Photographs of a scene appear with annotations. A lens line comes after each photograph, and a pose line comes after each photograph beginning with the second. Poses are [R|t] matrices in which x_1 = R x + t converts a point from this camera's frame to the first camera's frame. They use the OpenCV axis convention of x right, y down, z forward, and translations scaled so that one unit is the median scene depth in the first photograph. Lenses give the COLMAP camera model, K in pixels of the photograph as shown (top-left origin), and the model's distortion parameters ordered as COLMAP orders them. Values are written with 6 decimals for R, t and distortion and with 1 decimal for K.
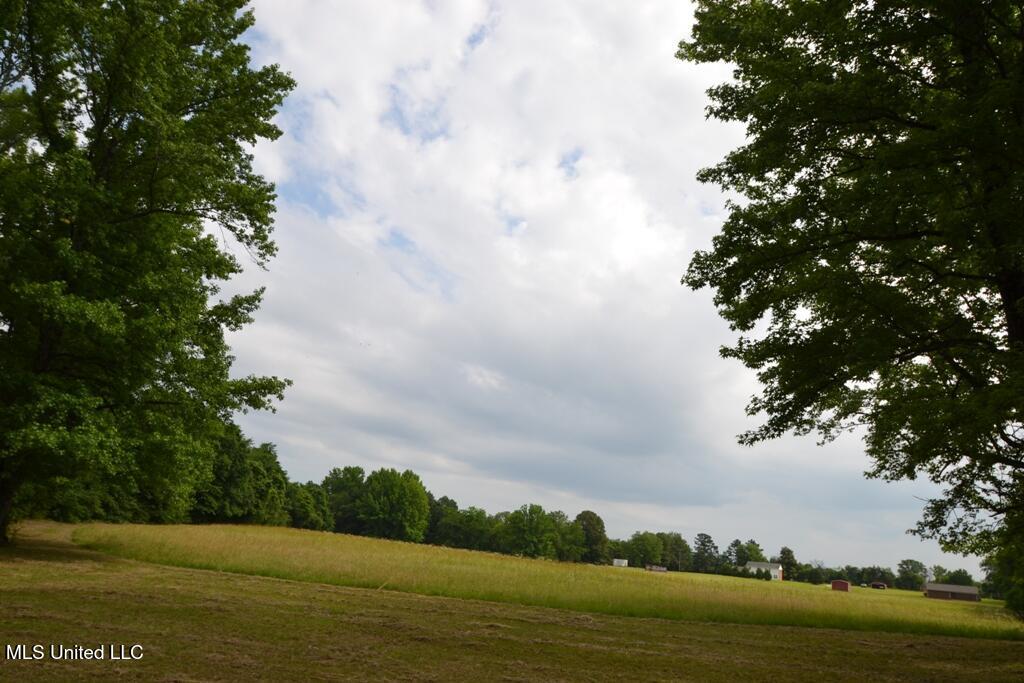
lens RADIAL K [[648.2, 0, 493.1], [0, 648.2, 369.0], [0, 0, 1]] dist [-0.033797, 0.000014]
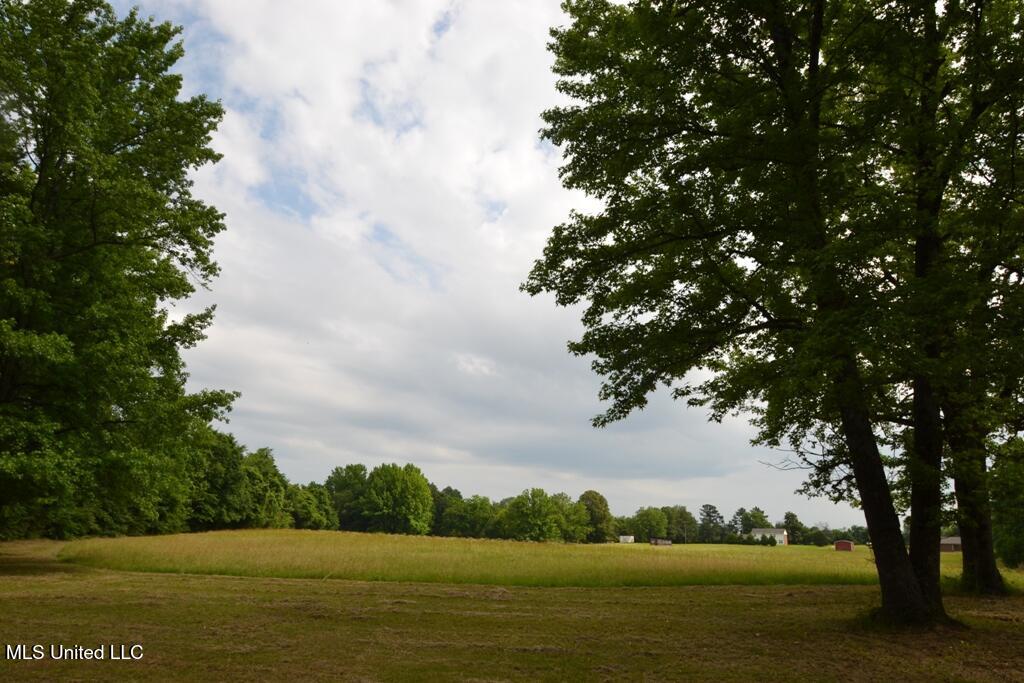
lens RADIAL K [[648.2, 0, 493.1], [0, 648.2, 369.0], [0, 0, 1]] dist [-0.033797, 0.000014]
pose [[0.997225, -0.074444, -0.000602, 0.092369], [0.074441, 0.997037, 0.019391, -0.008172], [-0.000843, -0.019382, 0.999812, -0.056219]]
